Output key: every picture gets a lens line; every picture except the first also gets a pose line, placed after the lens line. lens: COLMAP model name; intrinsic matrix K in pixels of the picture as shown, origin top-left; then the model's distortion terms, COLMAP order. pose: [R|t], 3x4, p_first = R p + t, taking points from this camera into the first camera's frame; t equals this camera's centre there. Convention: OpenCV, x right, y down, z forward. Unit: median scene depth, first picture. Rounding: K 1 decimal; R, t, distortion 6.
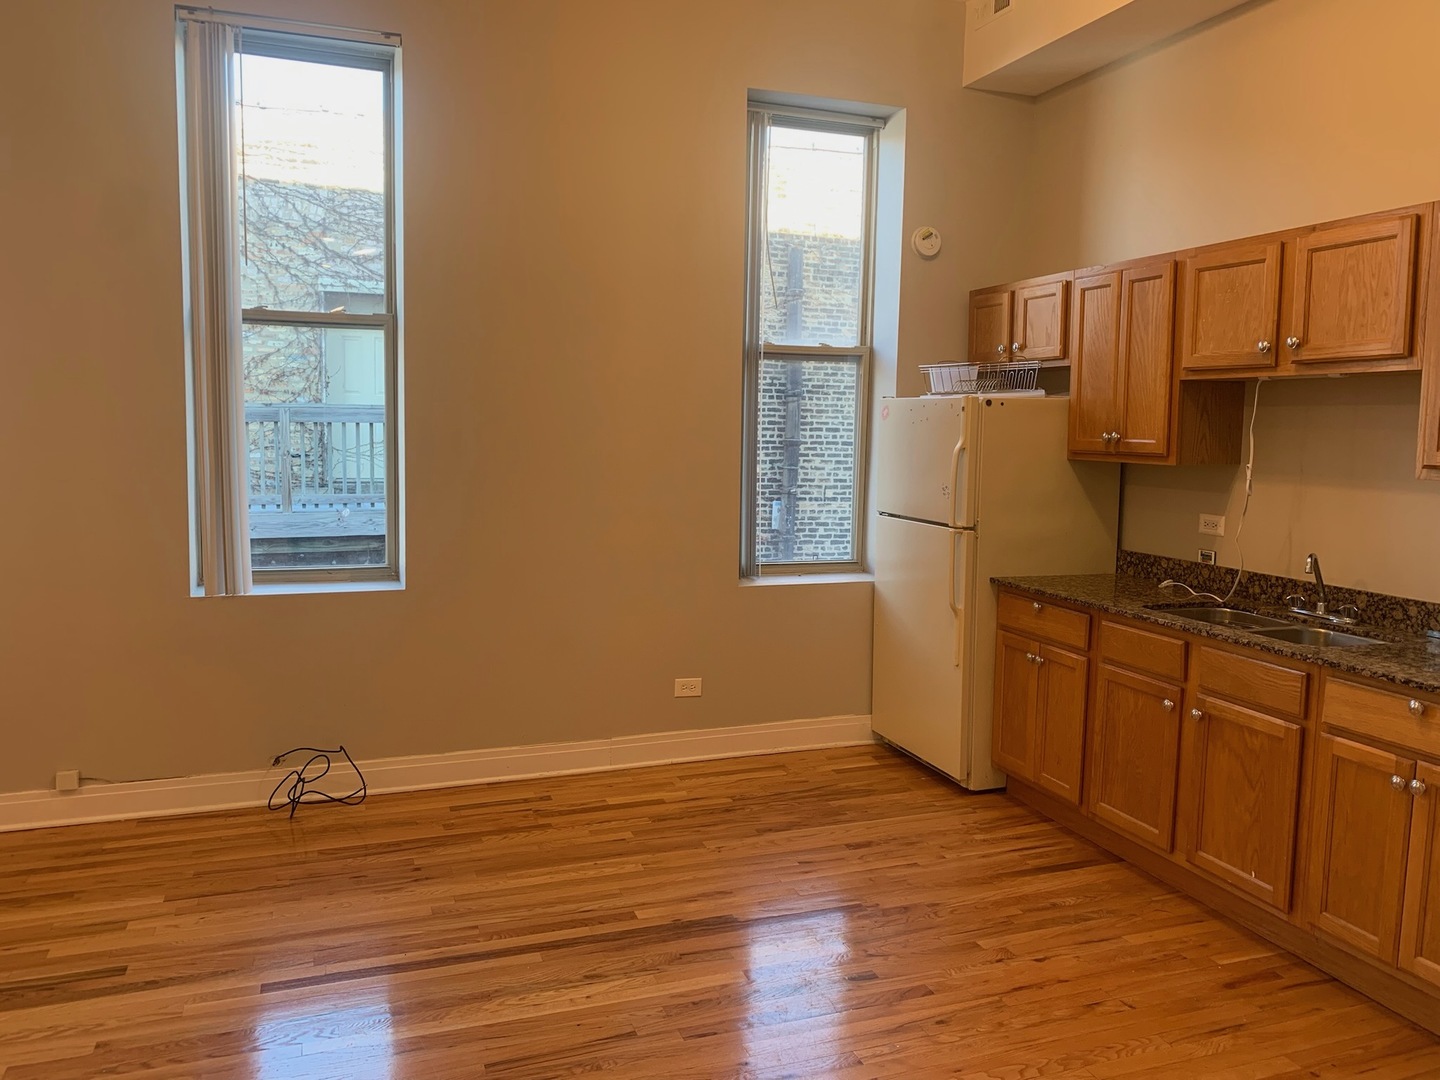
lens RADIAL K [[1112.0, 0, 714.6], [0, 1112.0, 541.2], [0, 0, 1]] dist [0.061171, -0.037861]
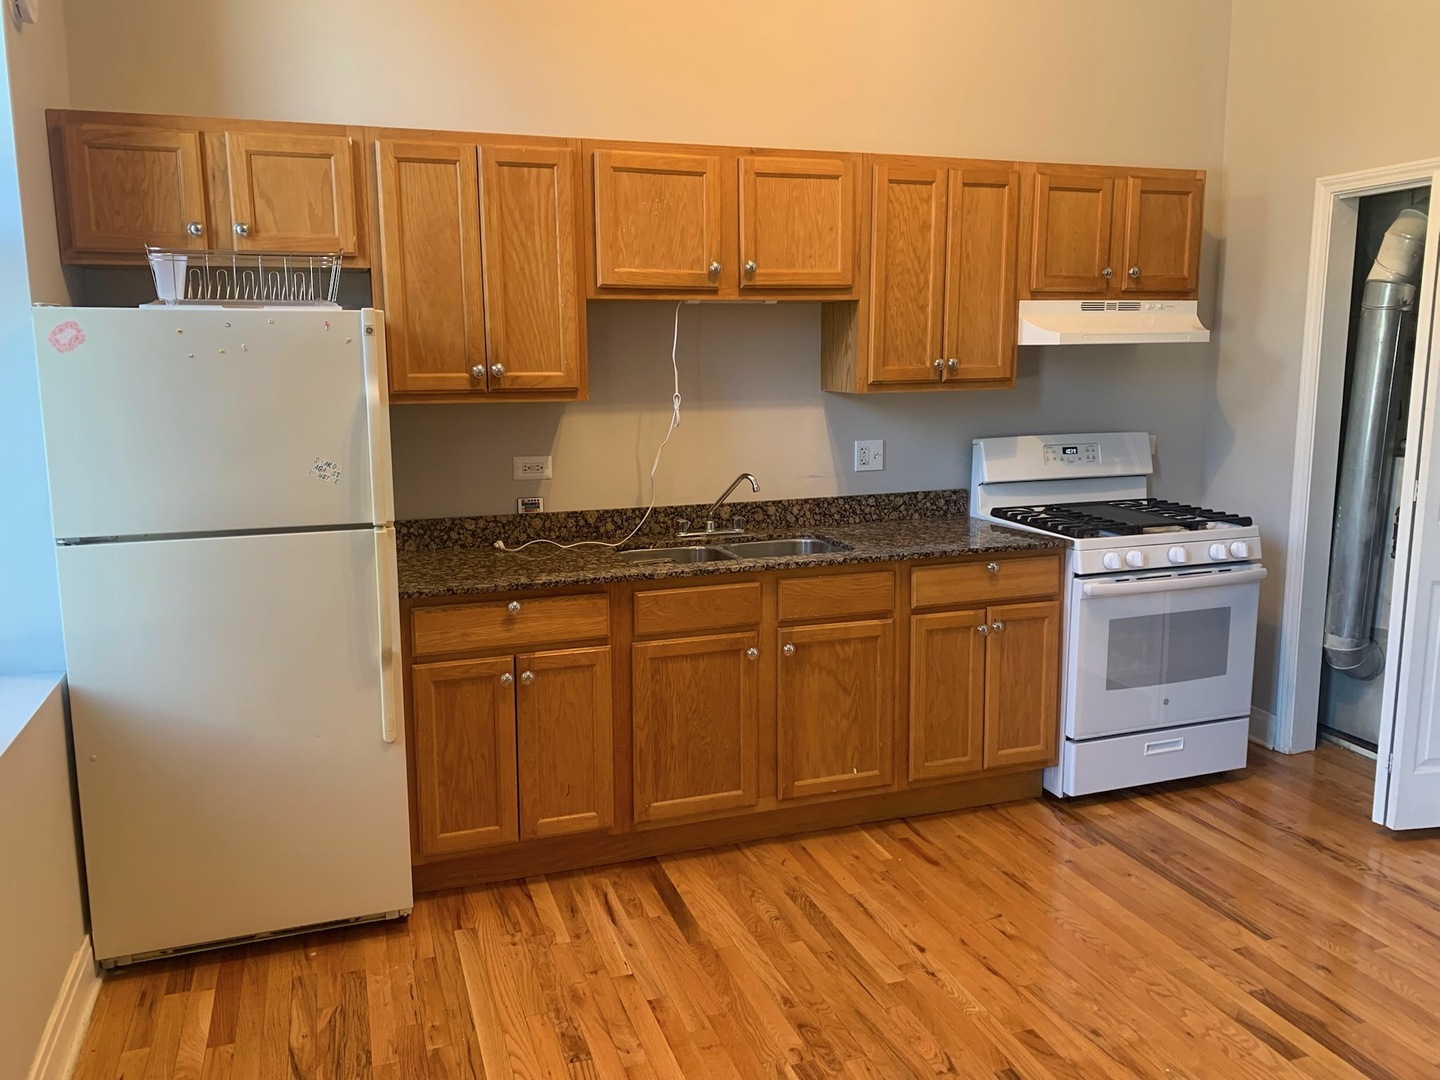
lens RADIAL K [[1112.0, 0, 714.8], [0, 1112.0, 528.5], [0, 0, 1]] dist [0.061171, -0.037861]
pose [[0.010961, -0.173391, 0.984792, -0.464662], [0.119825, 0.977982, 0.170859, -0.111497], [-0.992735, 0.116130, 0.031496, 0.945118]]
